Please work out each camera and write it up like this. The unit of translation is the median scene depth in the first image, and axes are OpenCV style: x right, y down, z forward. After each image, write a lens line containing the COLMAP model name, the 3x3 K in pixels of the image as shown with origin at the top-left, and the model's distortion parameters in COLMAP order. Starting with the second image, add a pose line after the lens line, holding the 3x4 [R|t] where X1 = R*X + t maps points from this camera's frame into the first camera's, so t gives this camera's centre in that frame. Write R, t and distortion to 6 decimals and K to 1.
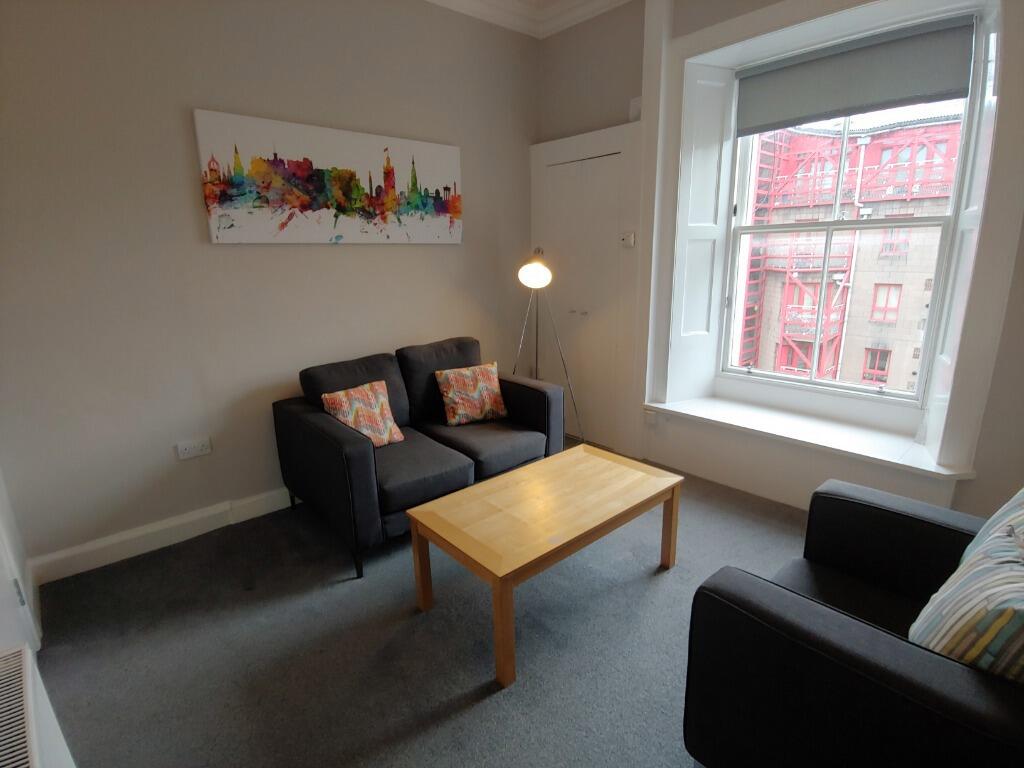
lens RADIAL K [[513.1, 0, 512.1], [0, 513.1, 380.8], [0, 0, 1]] dist [-0.015825, 0.000431]
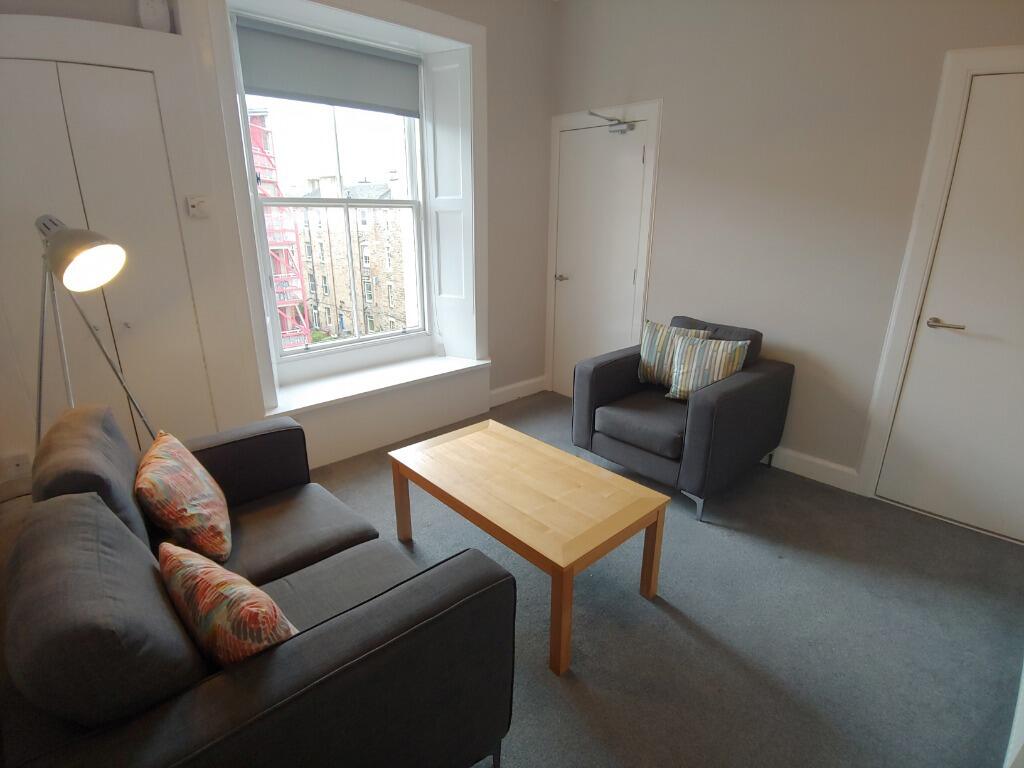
lens RADIAL K [[513.1, 0, 508.0], [0, 513.1, 378.9], [0, 0, 1]] dist [-0.015825, 0.000431]
pose [[-0.006107, -0.280585, 0.959810, -0.611775], [0.246313, 0.929833, 0.273389, -0.166079], [-0.969171, 0.238083, 0.063433, 0.694302]]
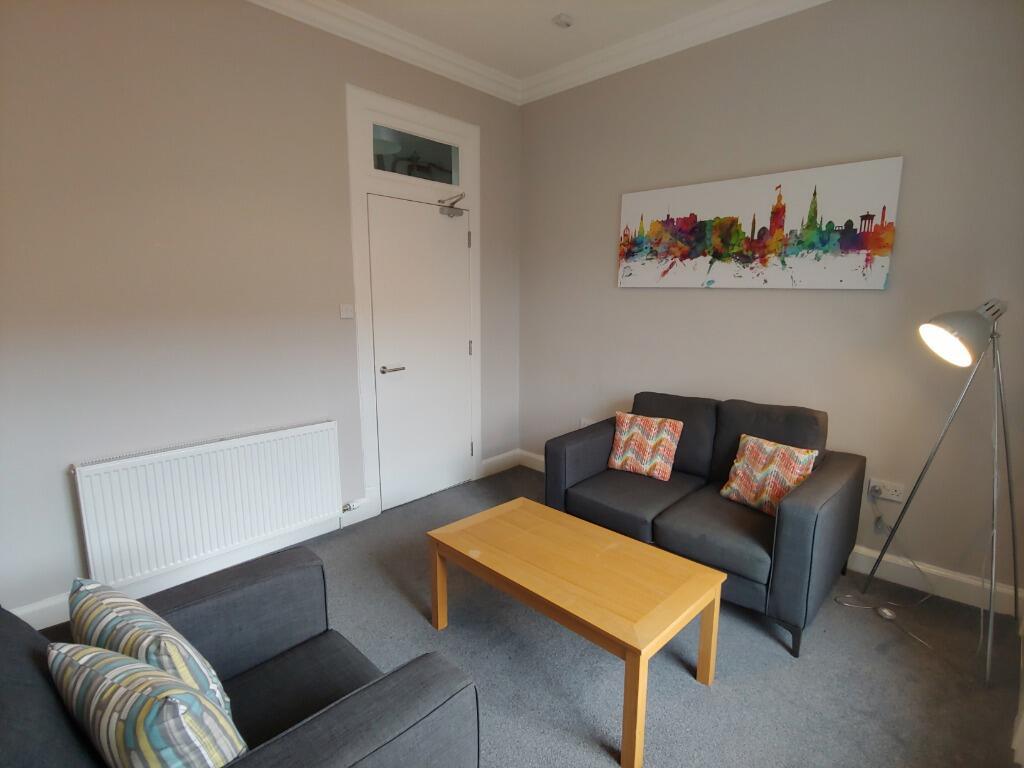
lens RADIAL K [[513.1, 0, 515.0], [0, 513.1, 384.8], [0, 0, 1]] dist [-0.015825, 0.000431]
pose [[0.074781, 0.193305, -0.978285, 0.687336], [-0.252221, 0.952800, 0.168989, -0.154174], [0.964776, 0.234107, 0.120007, 0.529019]]
